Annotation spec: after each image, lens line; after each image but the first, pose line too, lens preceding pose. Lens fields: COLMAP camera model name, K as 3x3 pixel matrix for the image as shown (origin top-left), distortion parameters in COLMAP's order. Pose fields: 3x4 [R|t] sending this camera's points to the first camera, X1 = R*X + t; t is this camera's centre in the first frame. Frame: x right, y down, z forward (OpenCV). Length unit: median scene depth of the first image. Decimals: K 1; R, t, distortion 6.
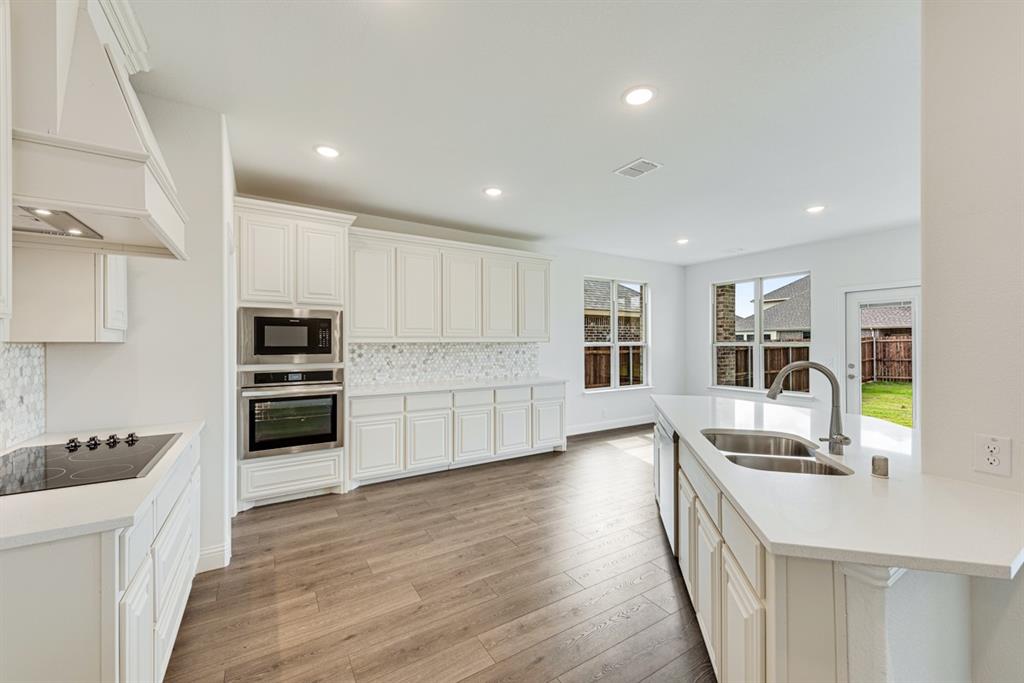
lens RADIAL K [[402.1, 0, 510.0], [0, 402.1, 342.2], [0, 0, 1]] dist [0.009161, -0.000689]
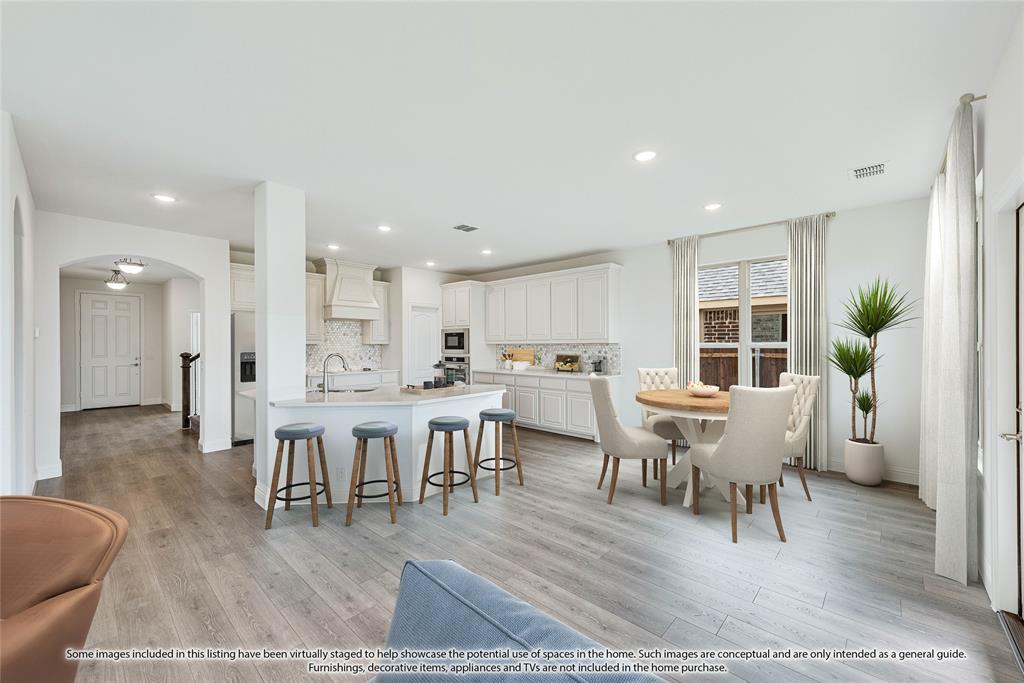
lens RADIAL K [[402.1, 0, 510.3], [0, 402.1, 343.7], [0, 0, 1]] dist [0.009161, -0.000689]
pose [[0.260373, -0.000906, -0.965508, 1.197039], [0.003364, 0.999994, -0.000031, 0.000591], [0.965502, -0.003239, 0.260375, 0.512111]]
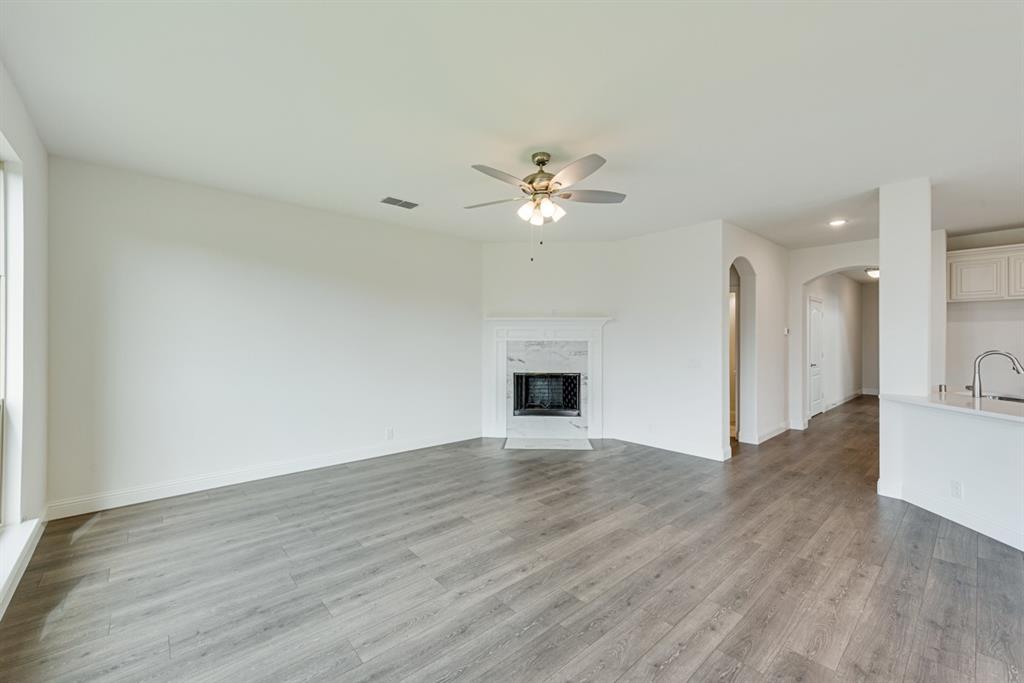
lens RADIAL K [[409.8, 0, 512.2], [0, 409.8, 341.7], [0, 0, 1]] dist [0.006755, -0.000649]
pose [[-0.985100, 0.000088, -0.171983, 1.213388], [-0.000813, 0.999986, 0.005167, 0.000738], [0.171981, 0.005230, -0.985086, 0.926825]]
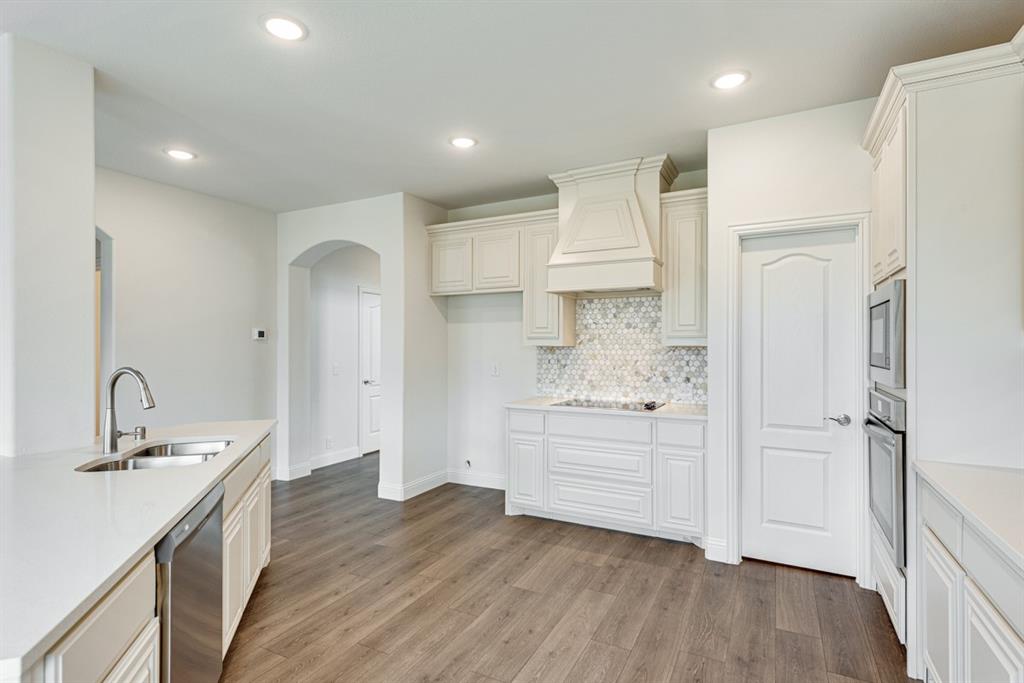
lens RADIAL K [[498.8, 0, 515.9], [0, 498.8, 346.5], [0, 0, 1]] dist [-0.001351, -0.000461]
pose [[-0.856321, 0.001332, -0.516443, 0.205240], [0.000873, 0.999999, 0.001132, -0.000895], [0.516444, 0.000518, -0.856321, 0.961966]]
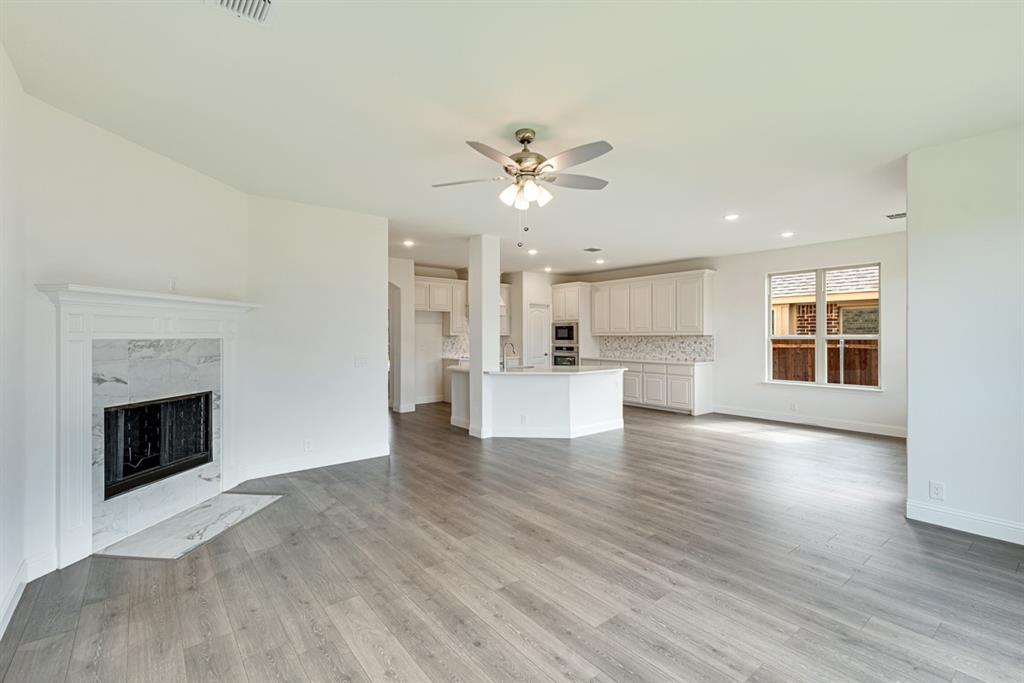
lens RADIAL K [[460.9, 0, 505.4], [0, 460.9, 334.4], [0, 0, 1]] dist [0.012726, -0.000852]
pose [[0.109146, -0.001639, -0.994024, 1.704856], [0.001368, 0.999998, -0.001499, -0.001454], [0.994025, -0.001197, 0.109148, 0.208135]]
